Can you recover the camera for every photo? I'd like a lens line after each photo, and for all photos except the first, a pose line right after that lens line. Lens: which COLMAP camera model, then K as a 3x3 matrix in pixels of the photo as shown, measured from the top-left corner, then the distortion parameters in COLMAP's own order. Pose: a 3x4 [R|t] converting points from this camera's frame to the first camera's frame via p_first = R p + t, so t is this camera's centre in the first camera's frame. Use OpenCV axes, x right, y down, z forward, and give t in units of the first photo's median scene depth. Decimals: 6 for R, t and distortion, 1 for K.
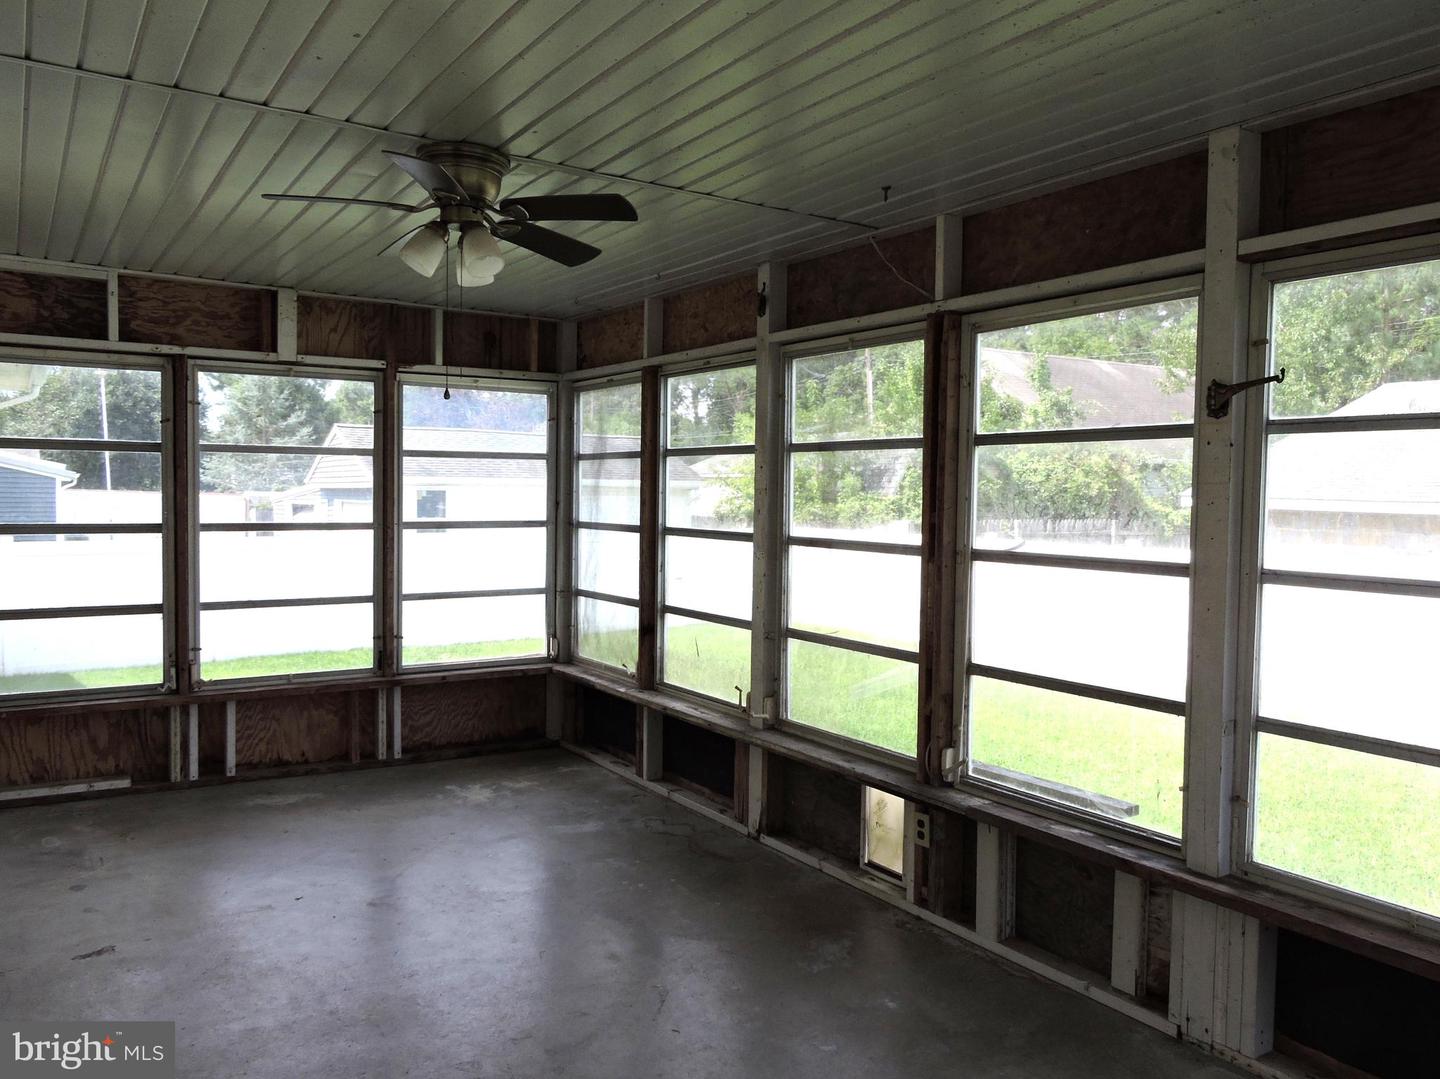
lens RADIAL K [[1041.7, 0, 720.3], [0, 1041.7, 538.5], [0, 0, 1]] dist [-0.004030, -0.007349]
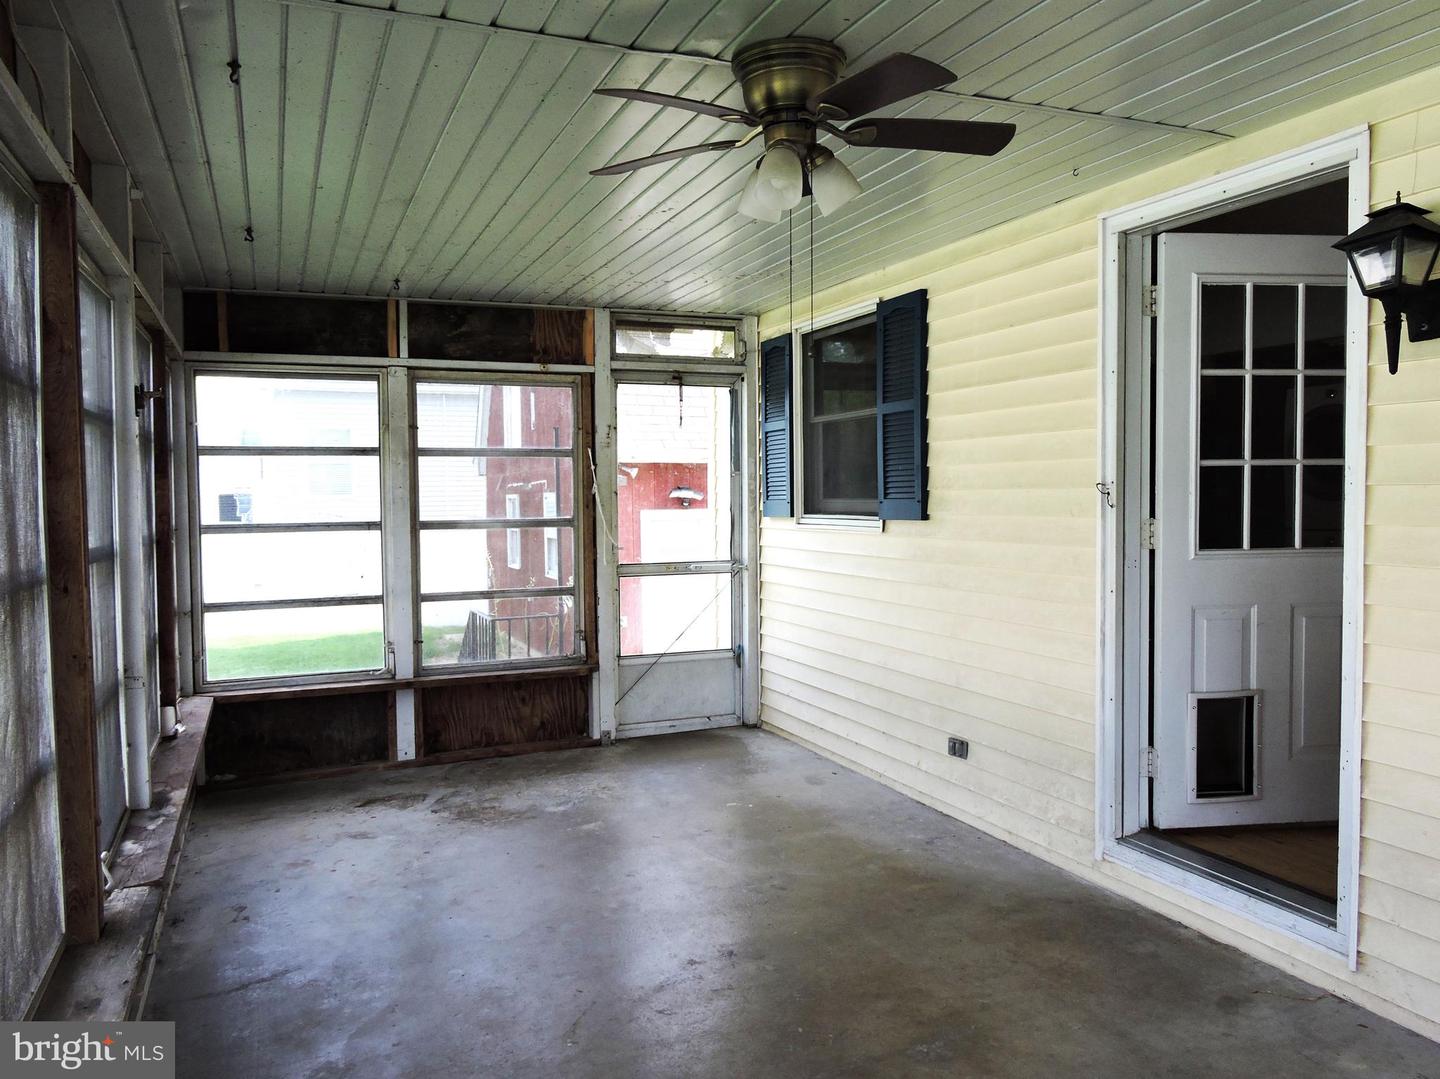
lens RADIAL K [[1041.7, 0, 718.5], [0, 1041.7, 537.9], [0, 0, 1]] dist [-0.004030, -0.007349]
pose [[-0.986679, -0.014776, 0.162005, -0.377171], [-0.001211, 0.996506, 0.083515, -0.093439], [-0.162673, 0.082206, -0.983250, 1.974285]]
